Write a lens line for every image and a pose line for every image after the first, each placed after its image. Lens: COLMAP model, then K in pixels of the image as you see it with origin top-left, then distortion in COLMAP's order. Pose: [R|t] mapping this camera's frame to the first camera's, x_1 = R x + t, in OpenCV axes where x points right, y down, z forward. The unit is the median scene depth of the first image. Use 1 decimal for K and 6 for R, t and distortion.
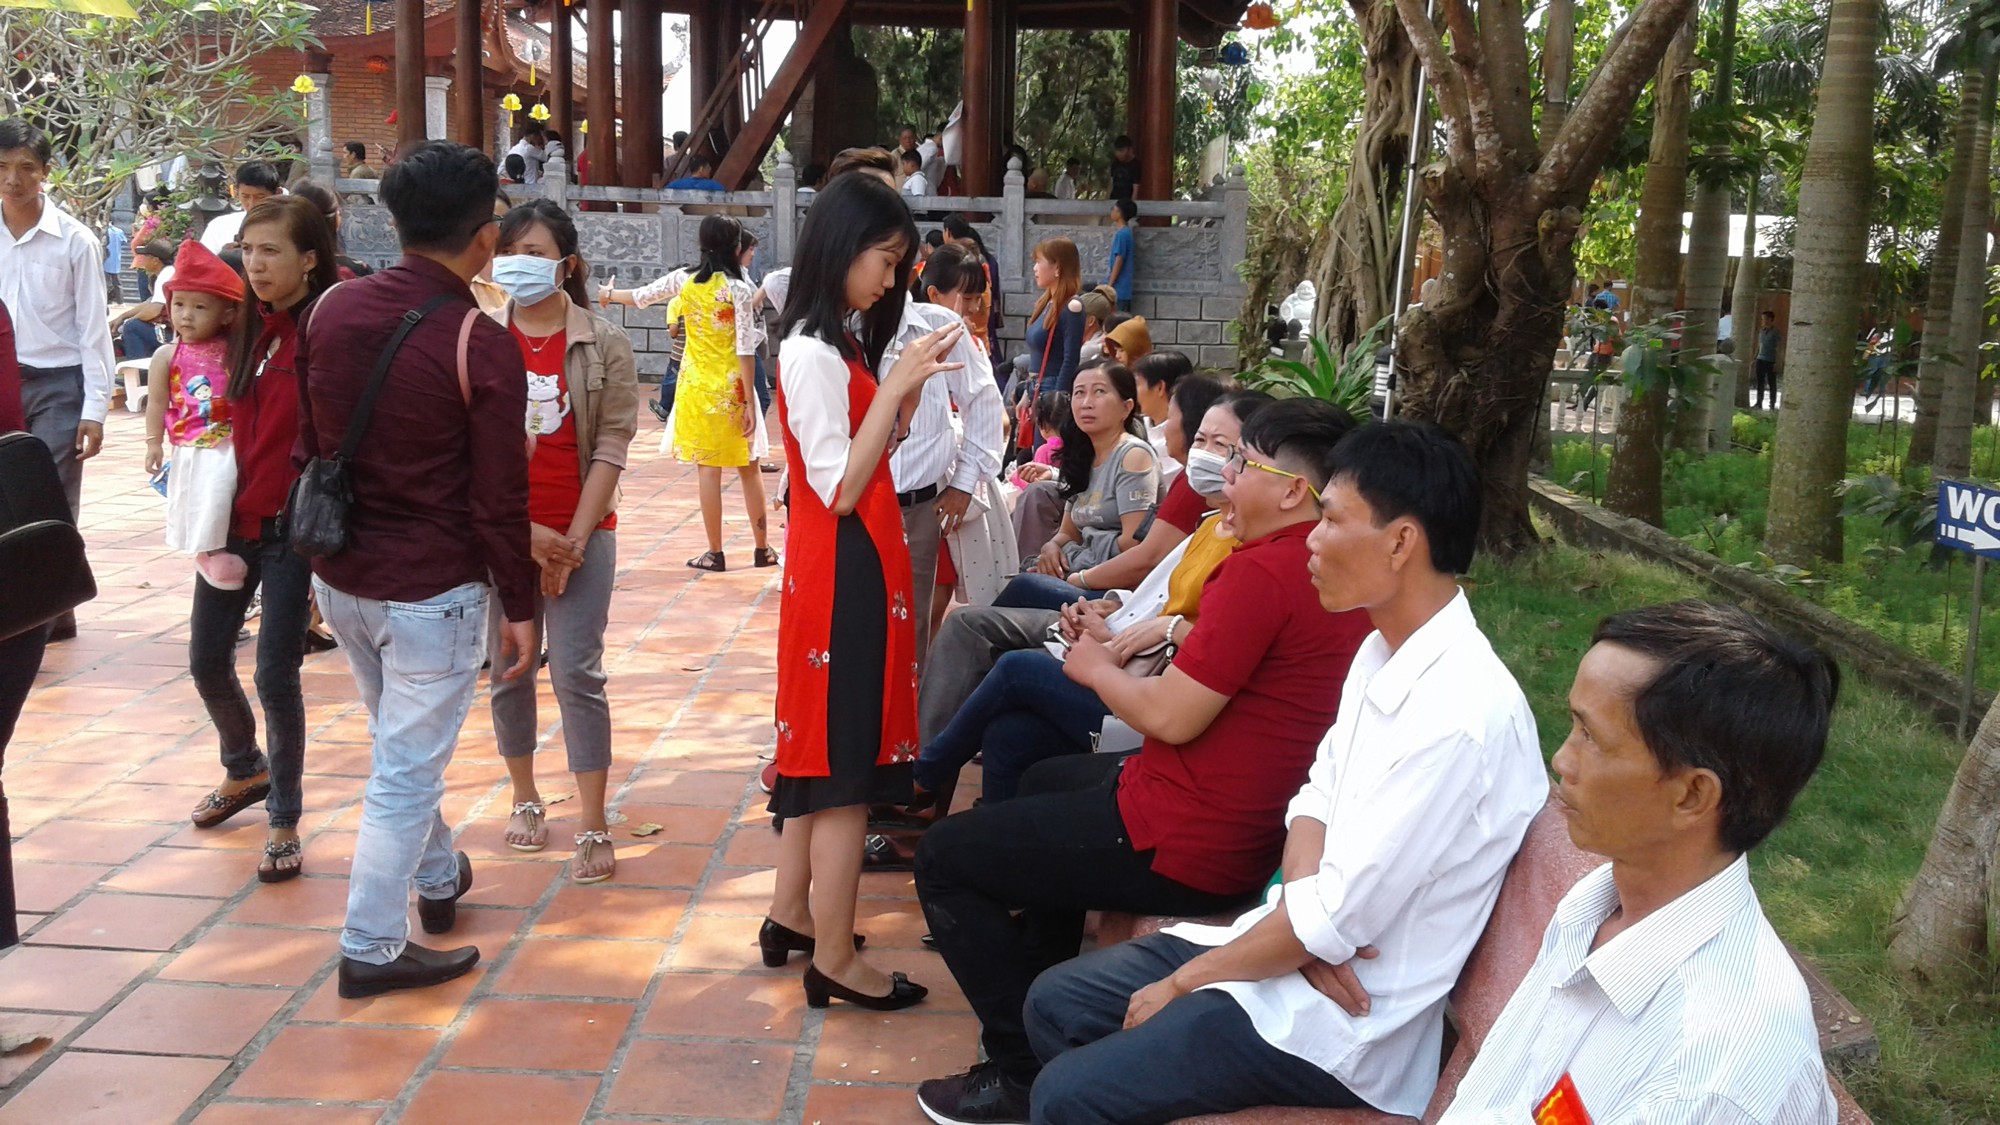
lens RADIAL K [[1826.7, 0, 1000.0], [0, 1826.7, 562.5], [0, 0, 1]] dist [0.012437, 0.002697]
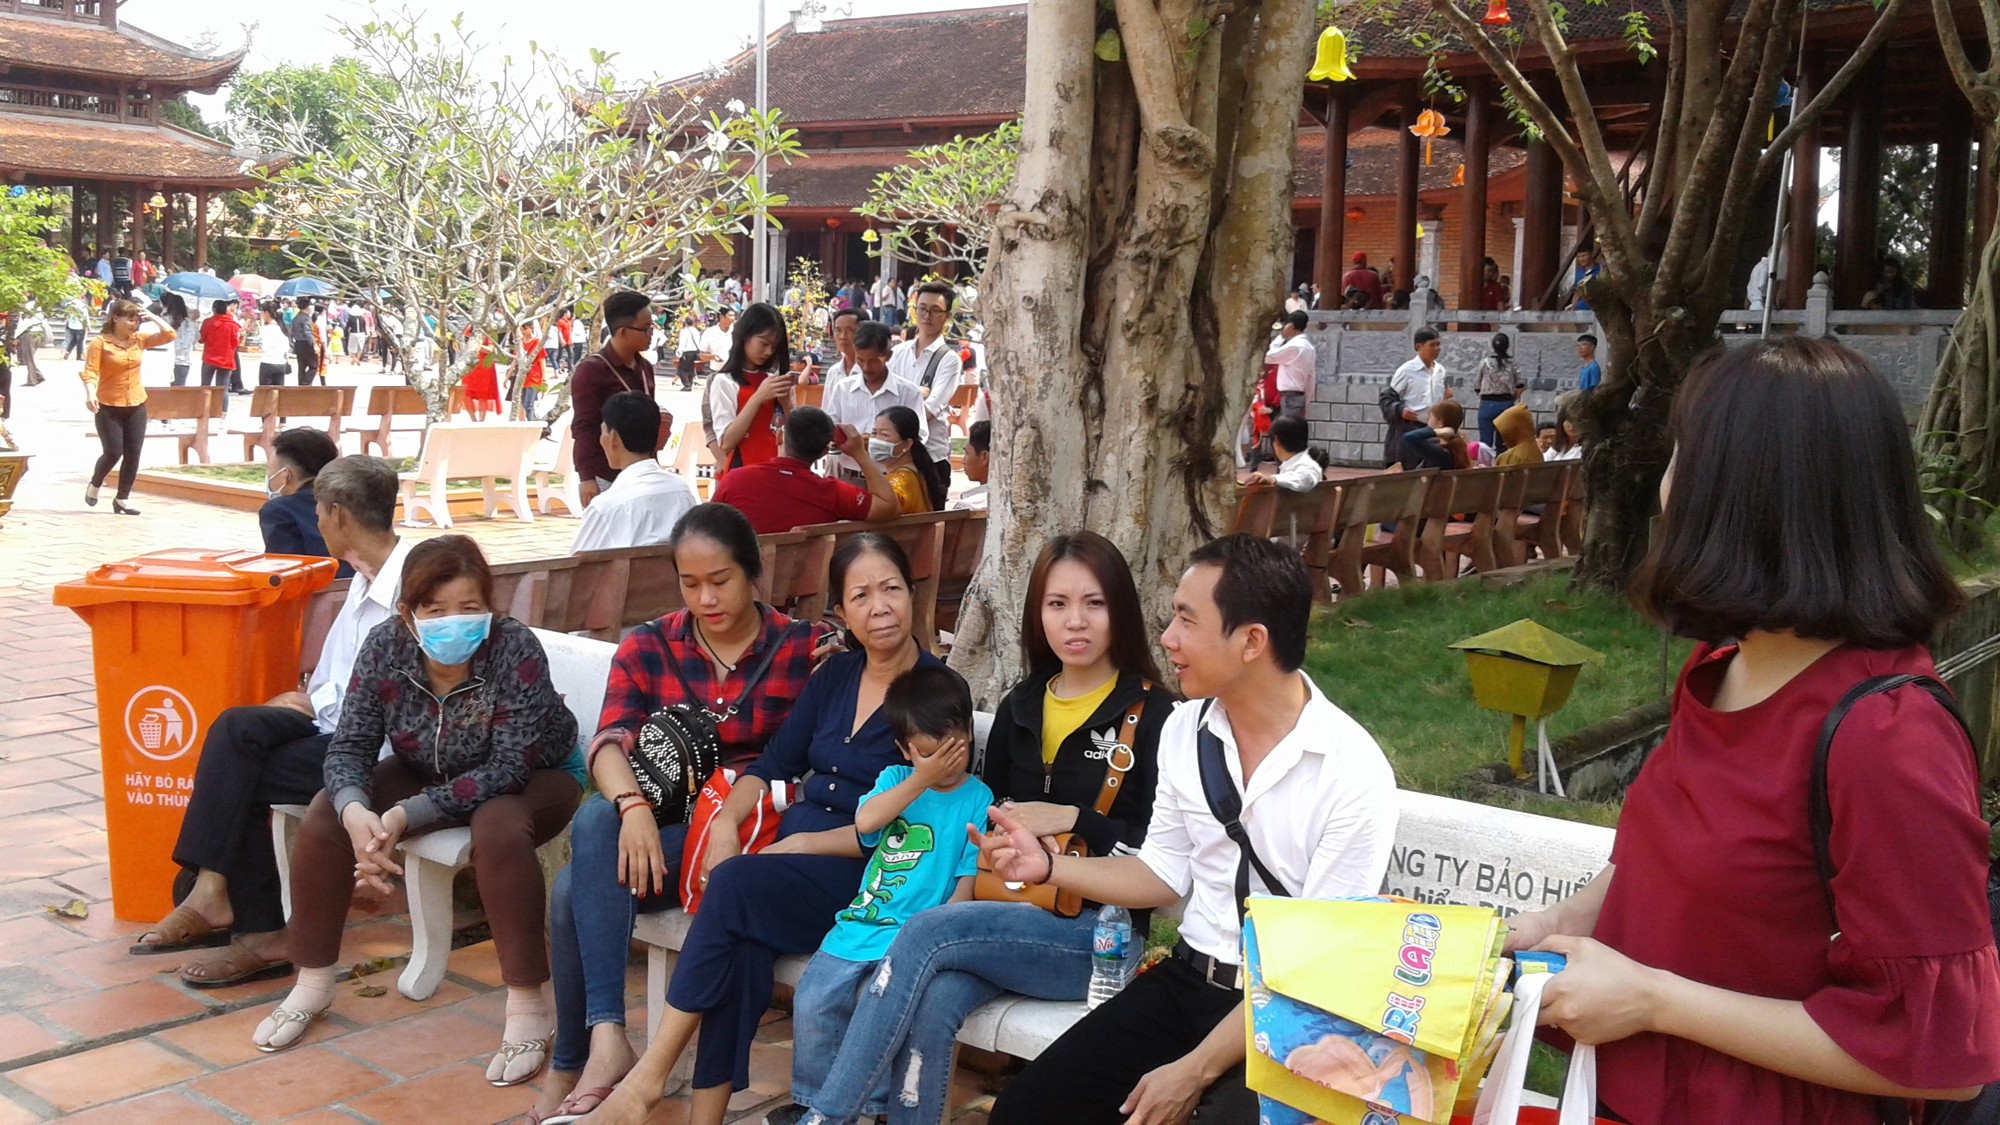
lens RADIAL K [[1826.7, 0, 1000.0], [0, 1826.7, 562.5], [0, 0, 1]] dist [0.012437, 0.002697]
pose [[0.772848, 0.060833, -0.631669, 0.315359], [-0.104311, 0.994033, -0.031894, 0.026496], [0.625959, 0.090539, 0.774582, -0.093538]]
